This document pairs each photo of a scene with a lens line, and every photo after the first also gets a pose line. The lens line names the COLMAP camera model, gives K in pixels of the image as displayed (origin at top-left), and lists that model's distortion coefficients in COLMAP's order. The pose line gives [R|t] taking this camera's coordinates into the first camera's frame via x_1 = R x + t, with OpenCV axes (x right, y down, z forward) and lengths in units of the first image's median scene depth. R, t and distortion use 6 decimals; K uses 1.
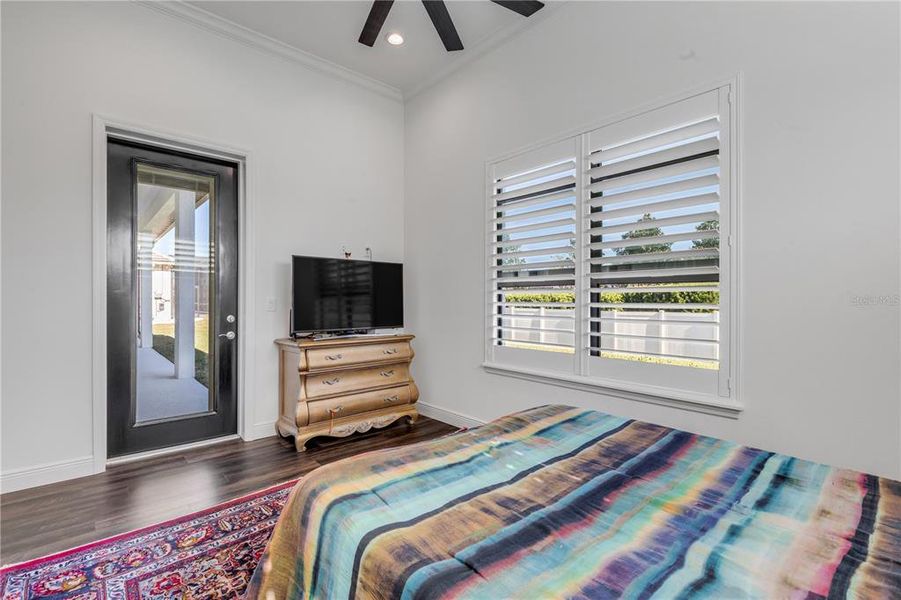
lens RADIAL K [[402.2, 0, 452.0], [0, 402.2, 300.4], [0, 0, 1]] dist [0.000768, 0.000301]
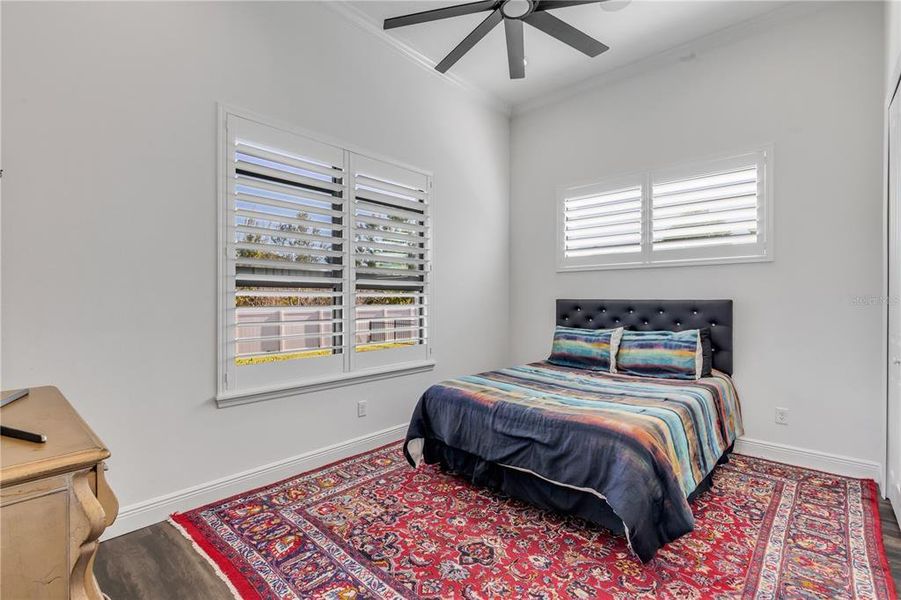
lens RADIAL K [[402.2, 0, 452.0], [0, 402.2, 300.4], [0, 0, 1]] dist [0.000768, 0.000301]
pose [[-0.095325, 0.000918, 0.995446, -0.808090], [-0.004268, 0.999990, -0.001331, -0.005722], [-0.995437, -0.004376, -0.095320, 0.854078]]
